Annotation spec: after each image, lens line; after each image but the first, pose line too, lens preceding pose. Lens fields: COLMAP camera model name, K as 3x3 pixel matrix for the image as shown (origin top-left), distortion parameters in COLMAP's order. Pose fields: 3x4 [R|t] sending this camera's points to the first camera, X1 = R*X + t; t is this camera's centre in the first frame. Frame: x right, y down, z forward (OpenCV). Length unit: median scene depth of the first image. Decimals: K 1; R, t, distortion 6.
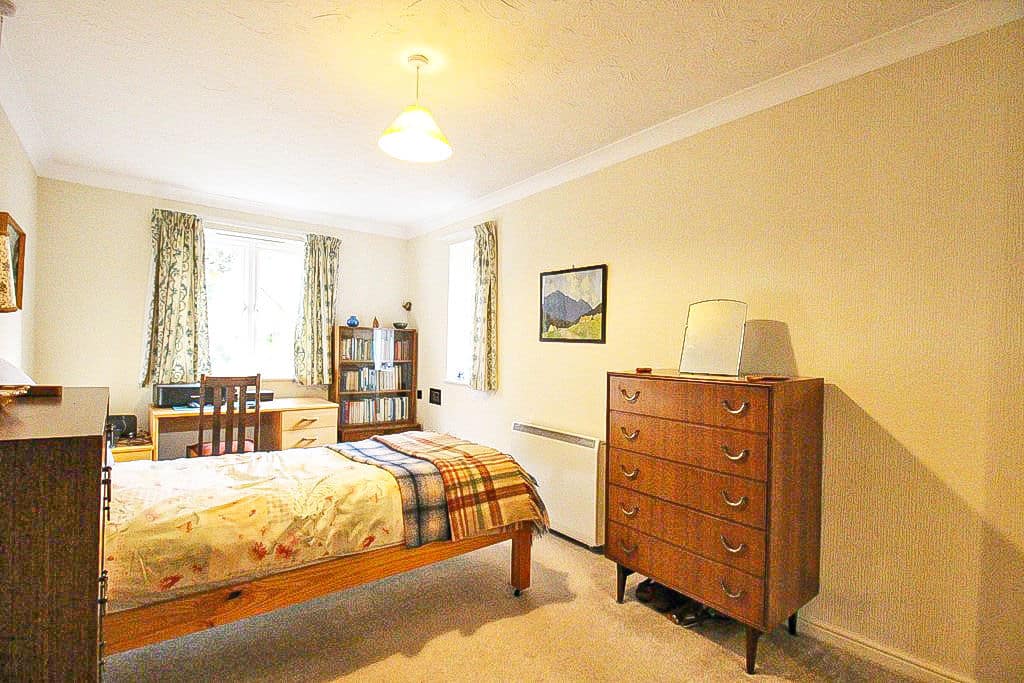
lens RADIAL K [[477.9, 0, 511.9], [0, 477.9, 339.7], [0, 0, 1]] dist [0.000870, 0.000091]
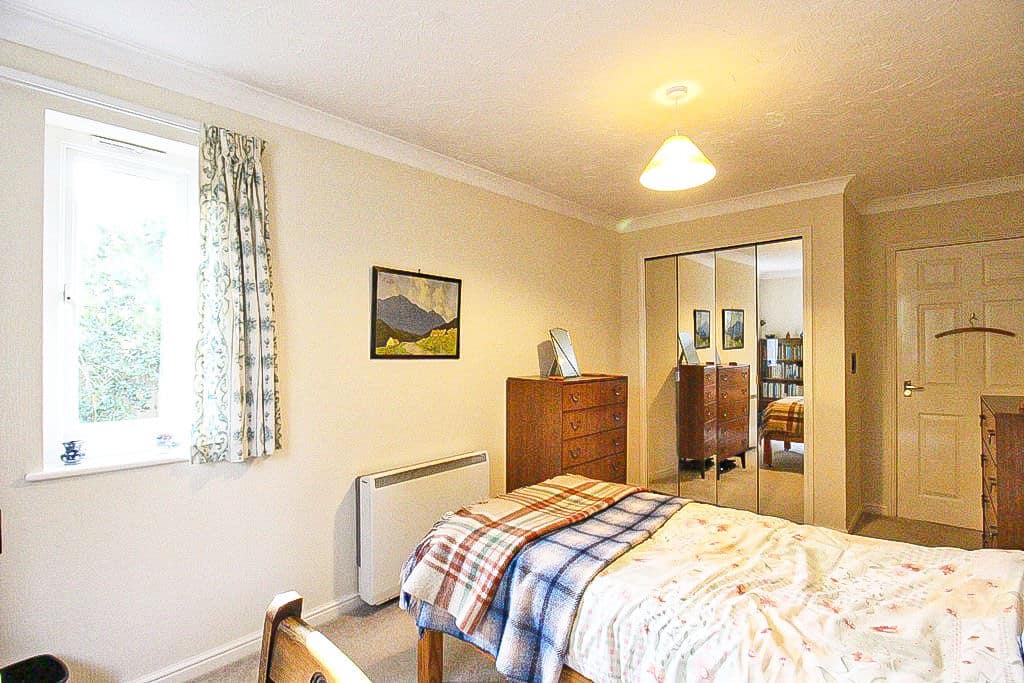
lens RADIAL K [[477.9, 0, 512.3], [0, 477.9, 346.6], [0, 0, 1]] dist [0.000870, 0.000091]
pose [[-0.132262, -0.009212, 0.991172, -0.760237], [-0.007595, 0.999937, 0.008280, -0.025375], [-0.991186, -0.006432, -0.132324, 0.963714]]
